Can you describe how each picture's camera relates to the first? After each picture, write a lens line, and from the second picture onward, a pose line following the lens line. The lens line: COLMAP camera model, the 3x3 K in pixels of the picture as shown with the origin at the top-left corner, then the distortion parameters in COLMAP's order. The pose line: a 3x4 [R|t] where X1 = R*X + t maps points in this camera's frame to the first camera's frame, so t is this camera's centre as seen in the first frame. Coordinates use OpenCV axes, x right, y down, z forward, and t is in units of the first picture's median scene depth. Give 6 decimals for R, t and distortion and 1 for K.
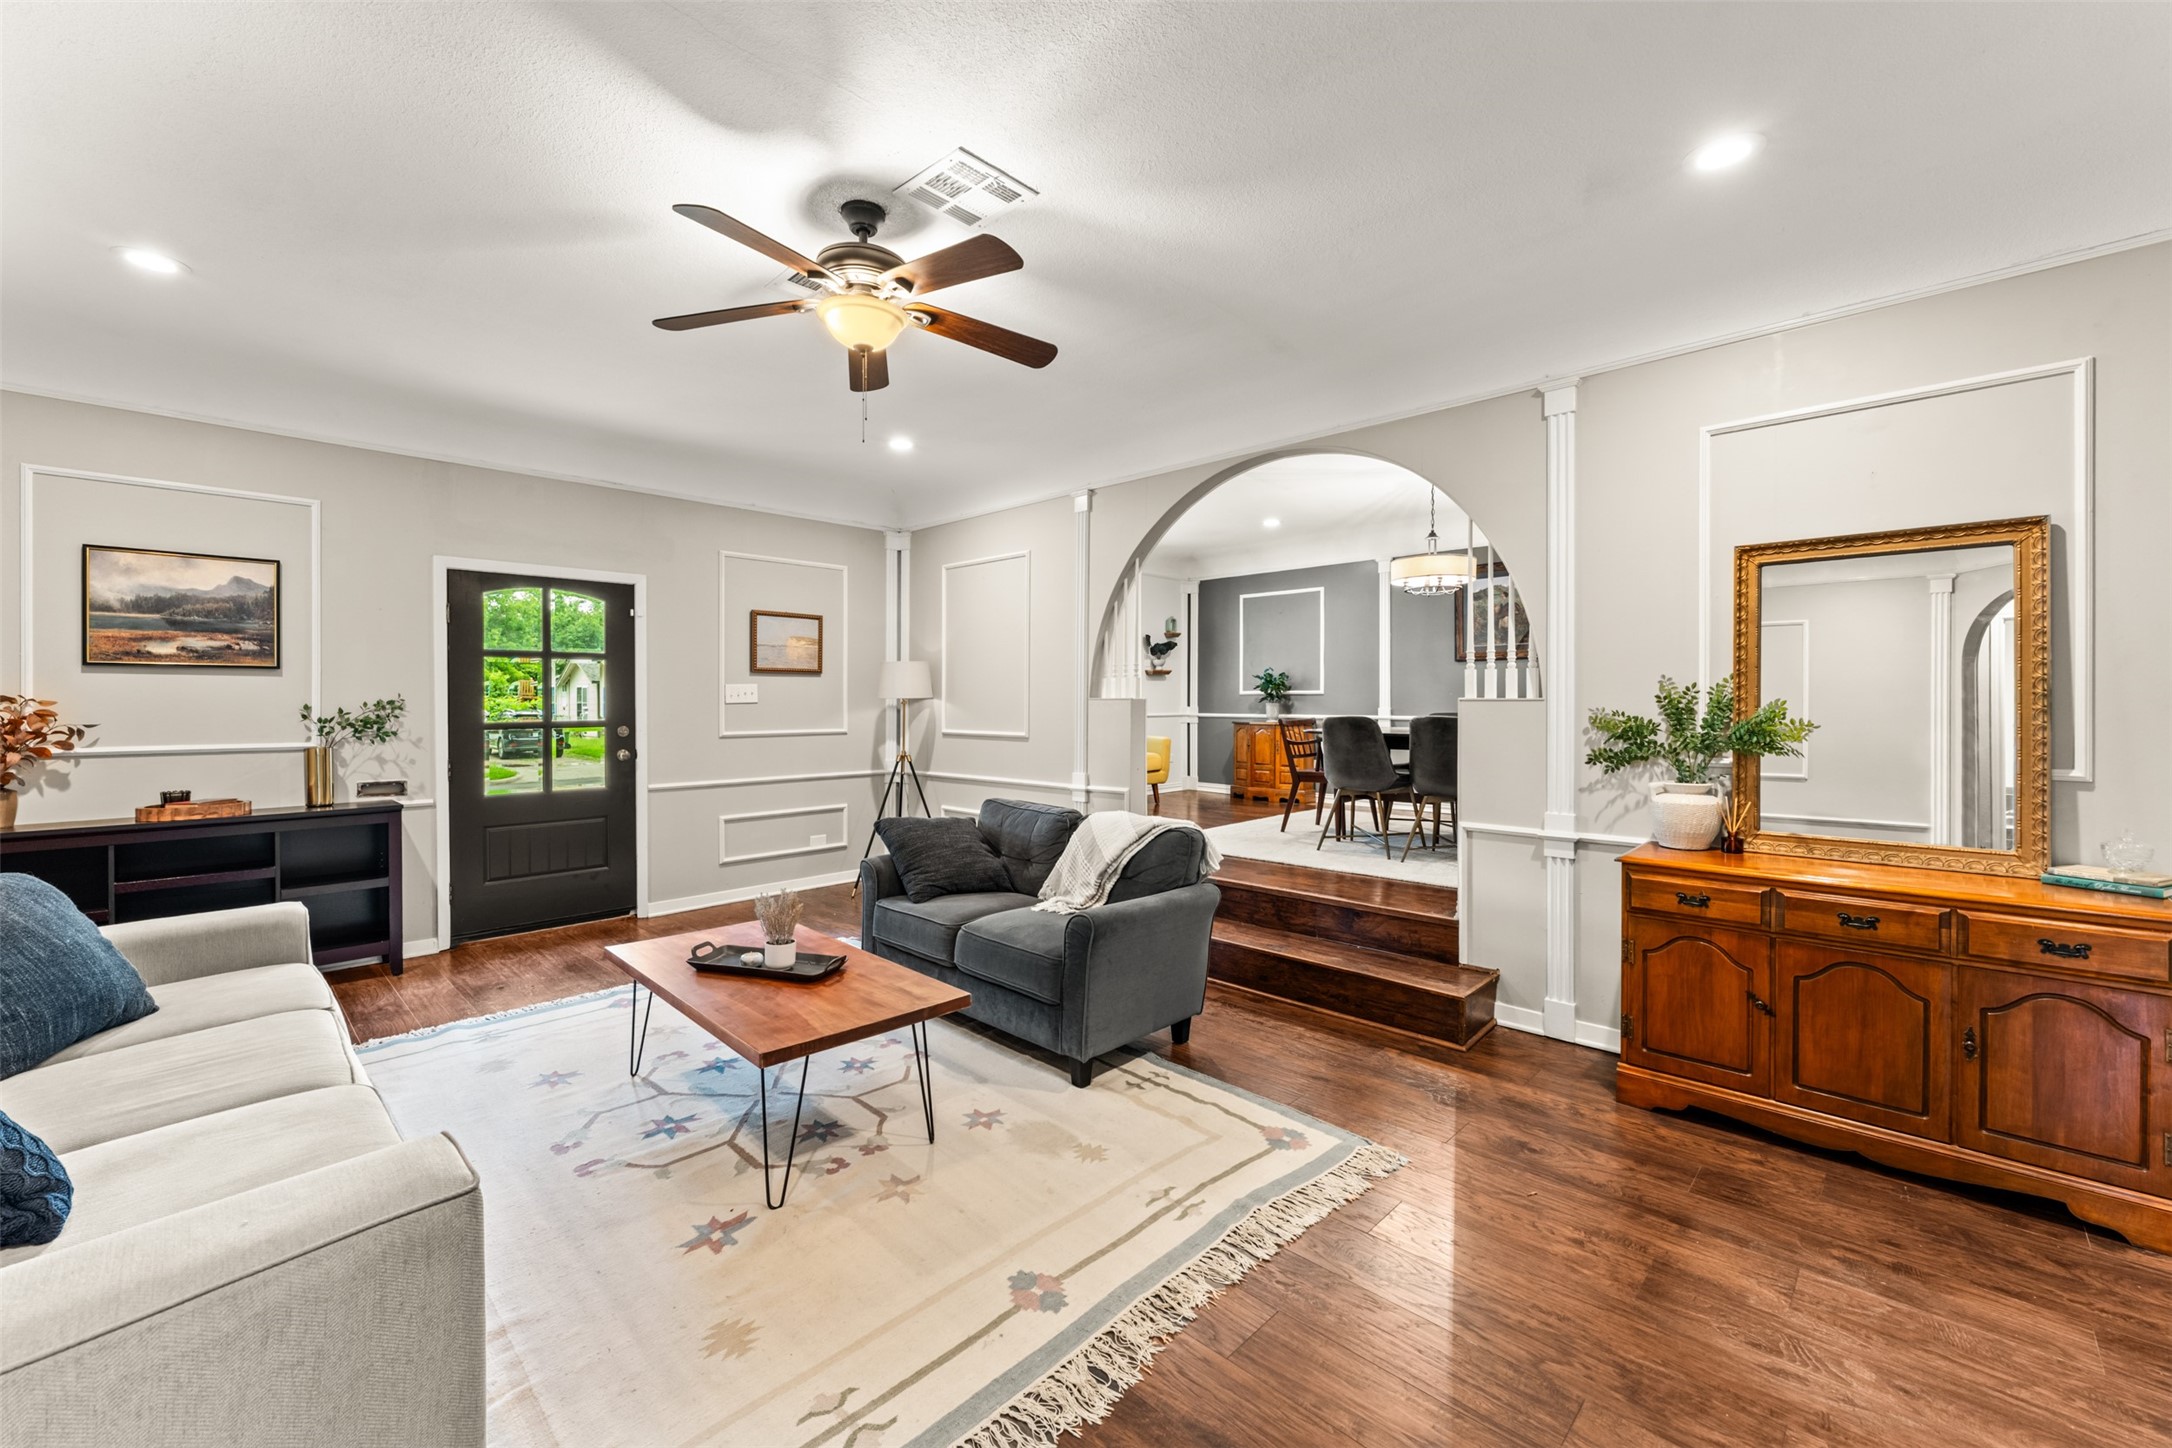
lens RADIAL K [[875.1, 0, 1085.2], [0, 875.1, 704.2], [0, 0, 1]] dist [-0.000402, -0.000088]
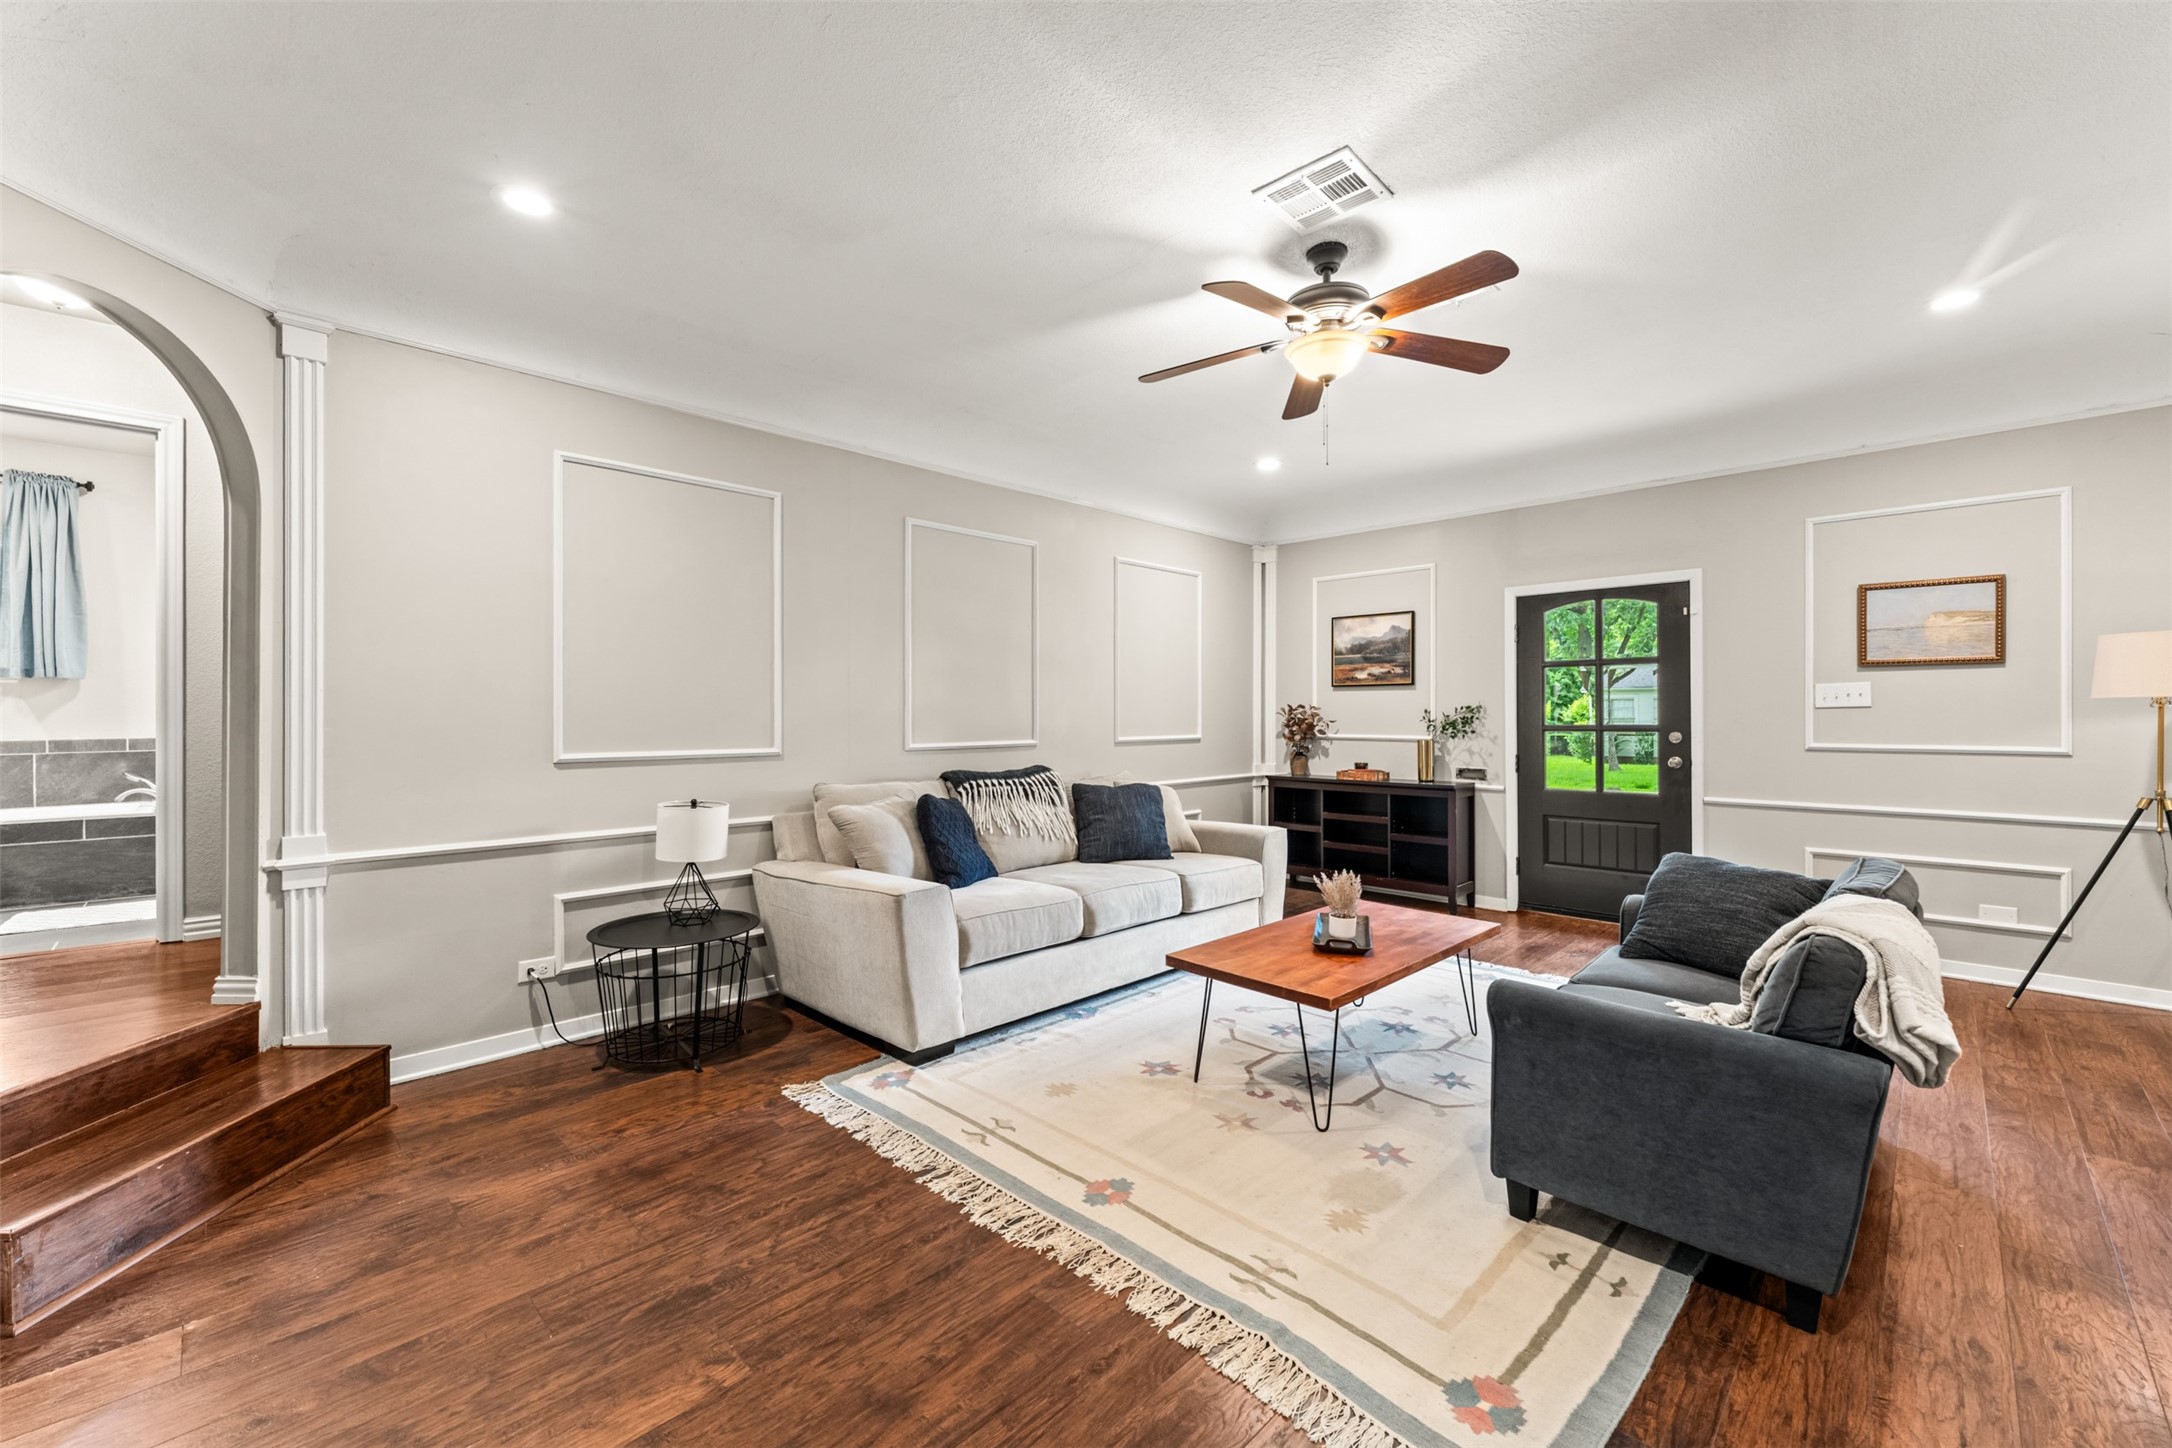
lens RADIAL K [[875.1, 0, 1079.7], [0, 875.1, 713.1], [0, 0, 1]] dist [-0.000402, -0.000088]
pose [[-0.015037, 0.002136, -0.999885, 0.544543], [-0.001479, 0.999997, 0.002159, 0.004275], [0.999886, 0.001511, -0.015034, 0.463123]]
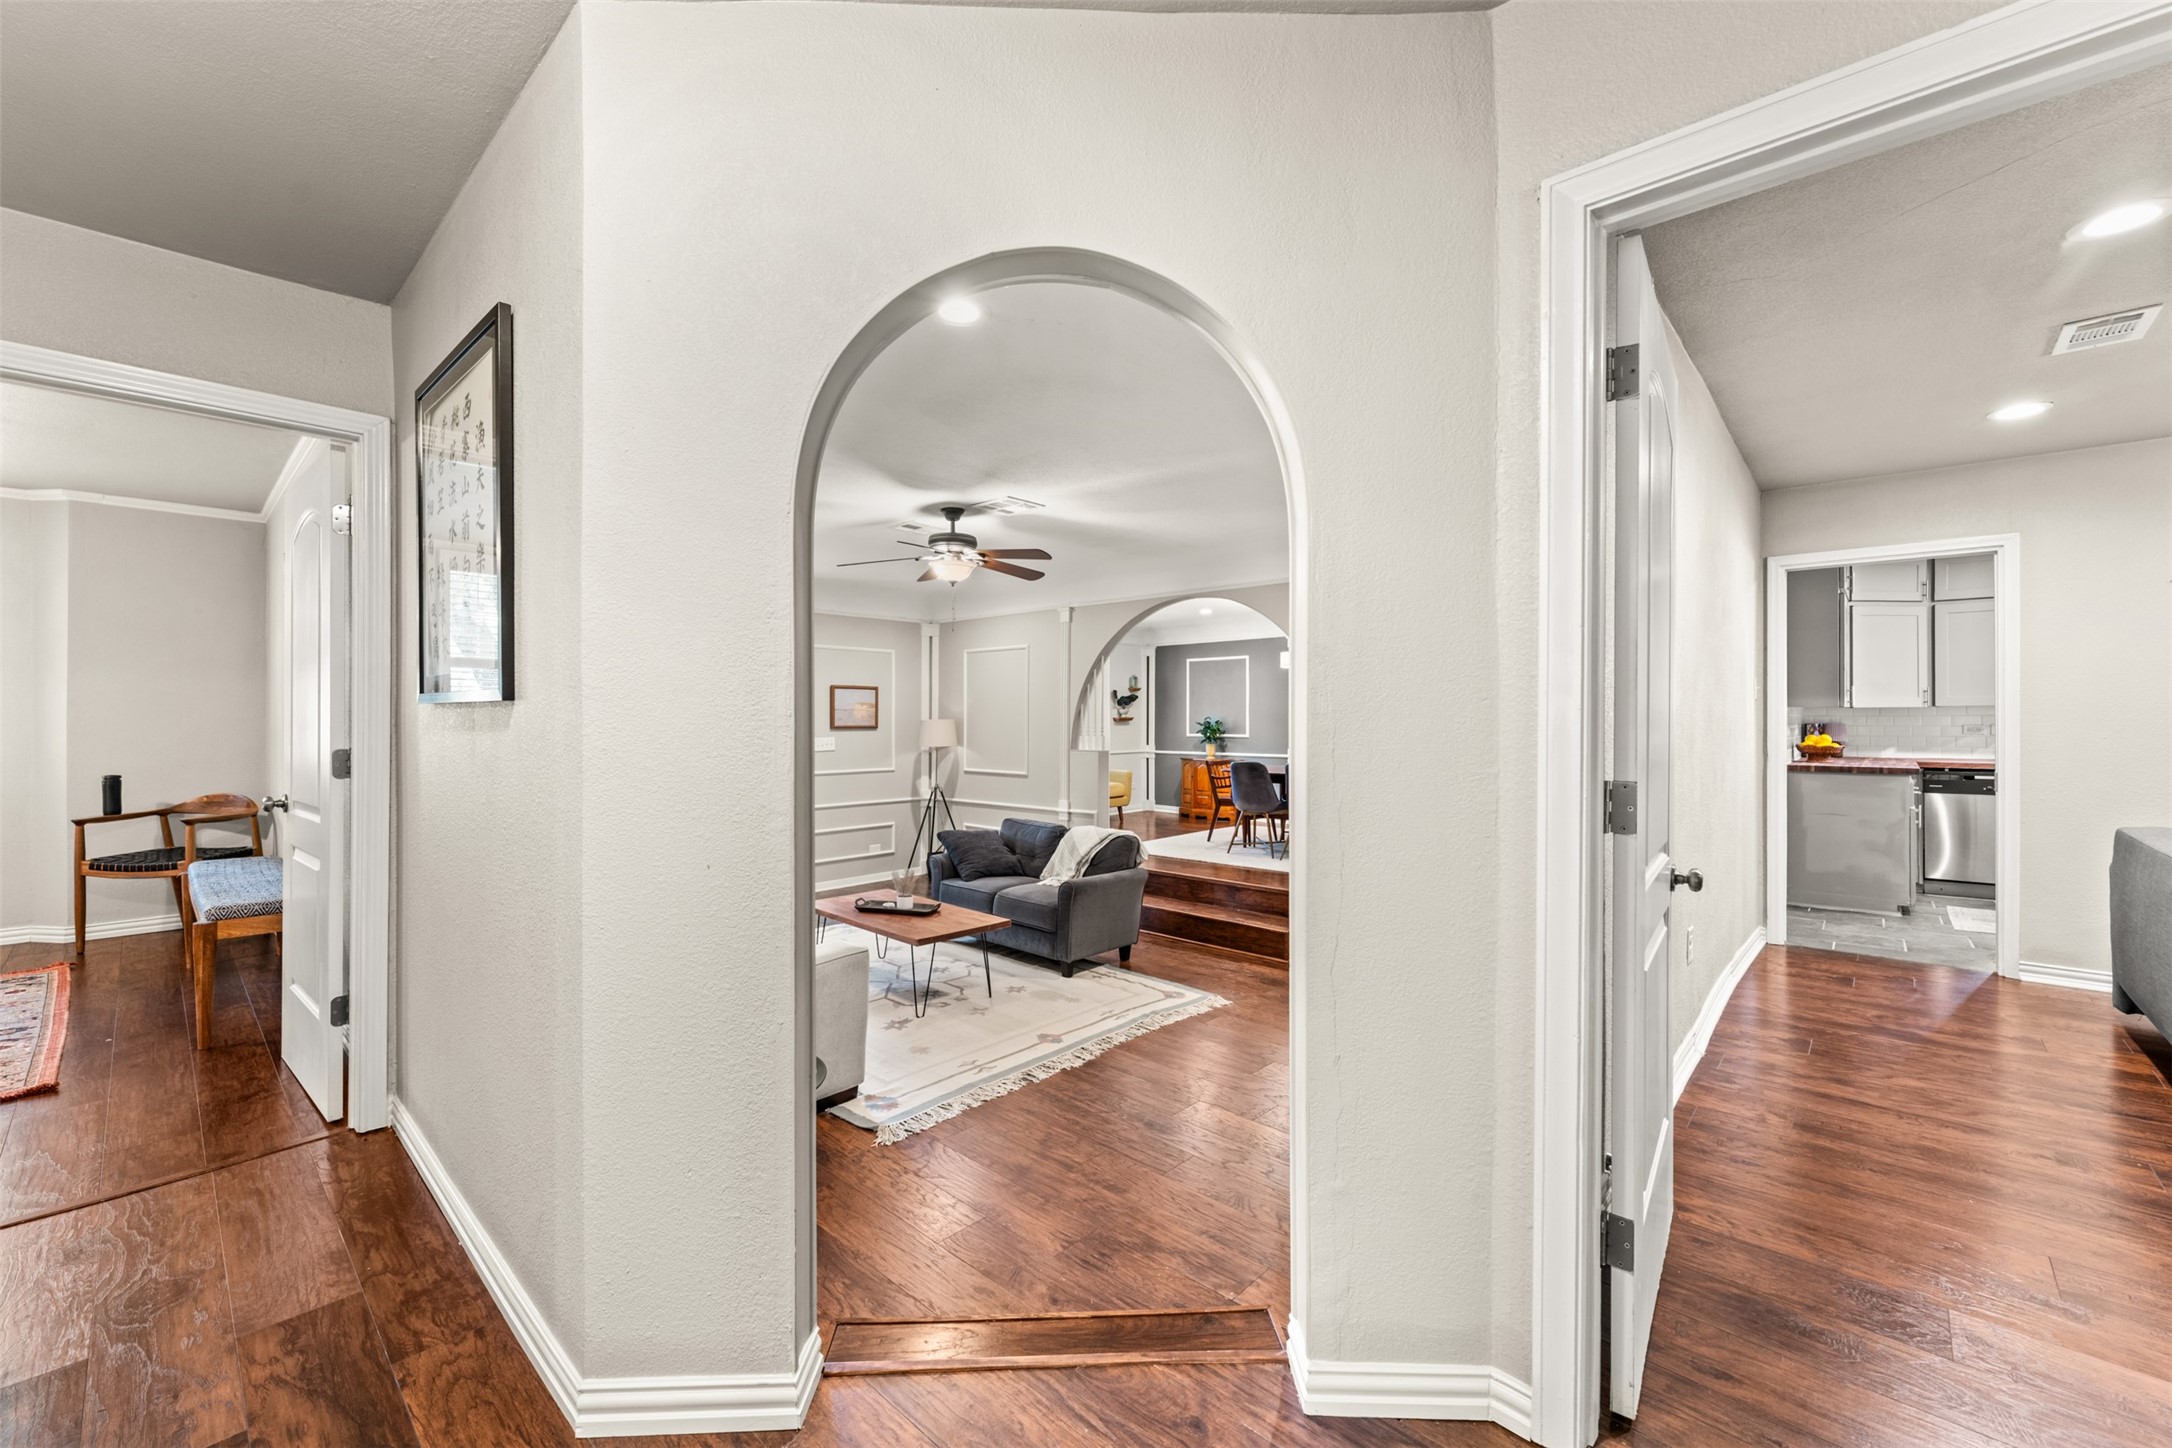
lens RADIAL K [[875.1, 0, 1085.8], [0, 875.1, 728.0], [0, 0, 1]] dist [-0.000402, -0.000088]
pose [[0.999655, 0.000622, 0.026267, -0.010476], [-0.000789, 0.999979, 0.006363, -0.066225], [-0.026263, -0.006381, 0.999635, -0.588211]]
